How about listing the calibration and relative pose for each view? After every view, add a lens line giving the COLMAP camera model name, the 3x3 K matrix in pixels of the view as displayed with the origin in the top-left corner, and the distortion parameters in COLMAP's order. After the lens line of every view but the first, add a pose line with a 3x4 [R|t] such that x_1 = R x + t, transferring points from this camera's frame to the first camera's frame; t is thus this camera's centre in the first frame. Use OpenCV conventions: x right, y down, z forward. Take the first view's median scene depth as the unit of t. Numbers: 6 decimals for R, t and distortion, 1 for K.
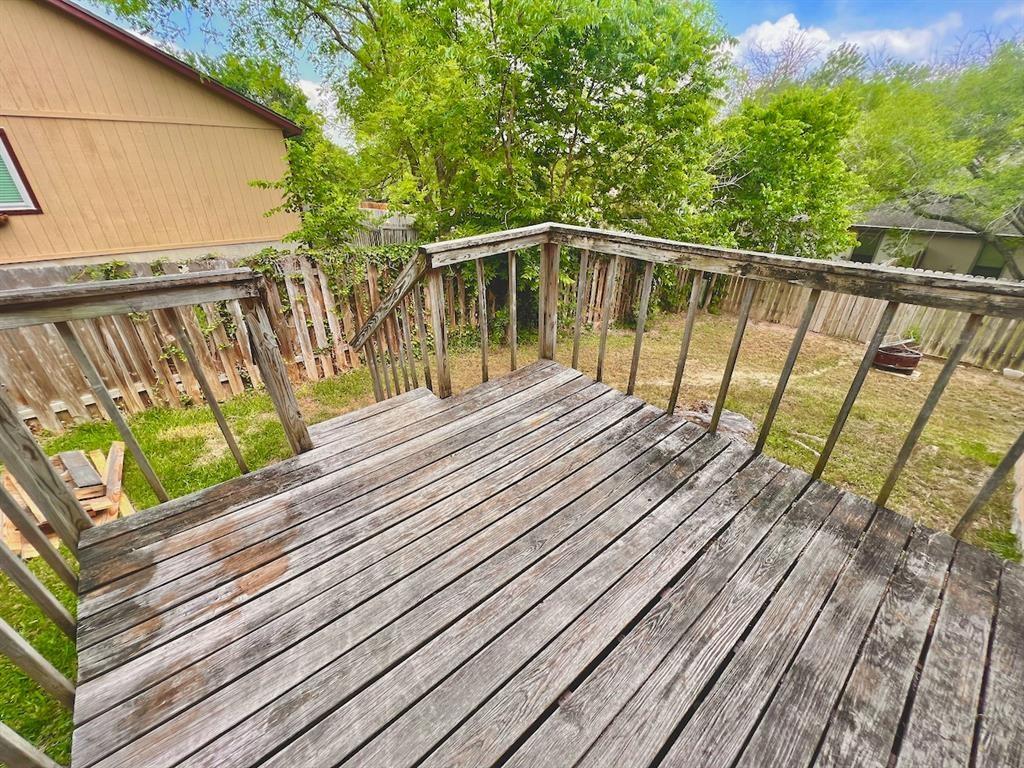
lens RADIAL K [[420.0, 0, 511.7], [0, 420.0, 387.0], [0, 0, 1]] dist [0.003723, 0.000054]
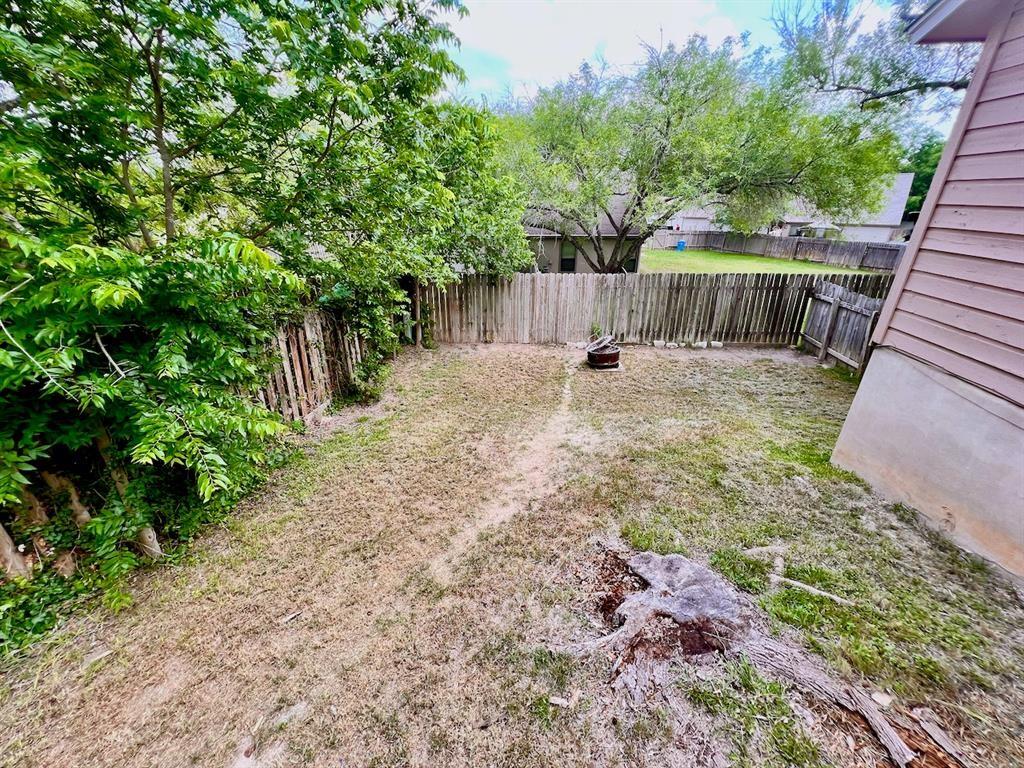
lens RADIAL K [[420.0, 0, 511.7], [0, 420.0, 387.0], [0, 0, 1]] dist [0.003723, 0.000054]
pose [[0.701722, -0.304448, 0.644125, 0.019848], [0.329093, 0.940378, 0.085953, -0.152721], [-0.631889, 0.151662, 0.760075, 0.317219]]
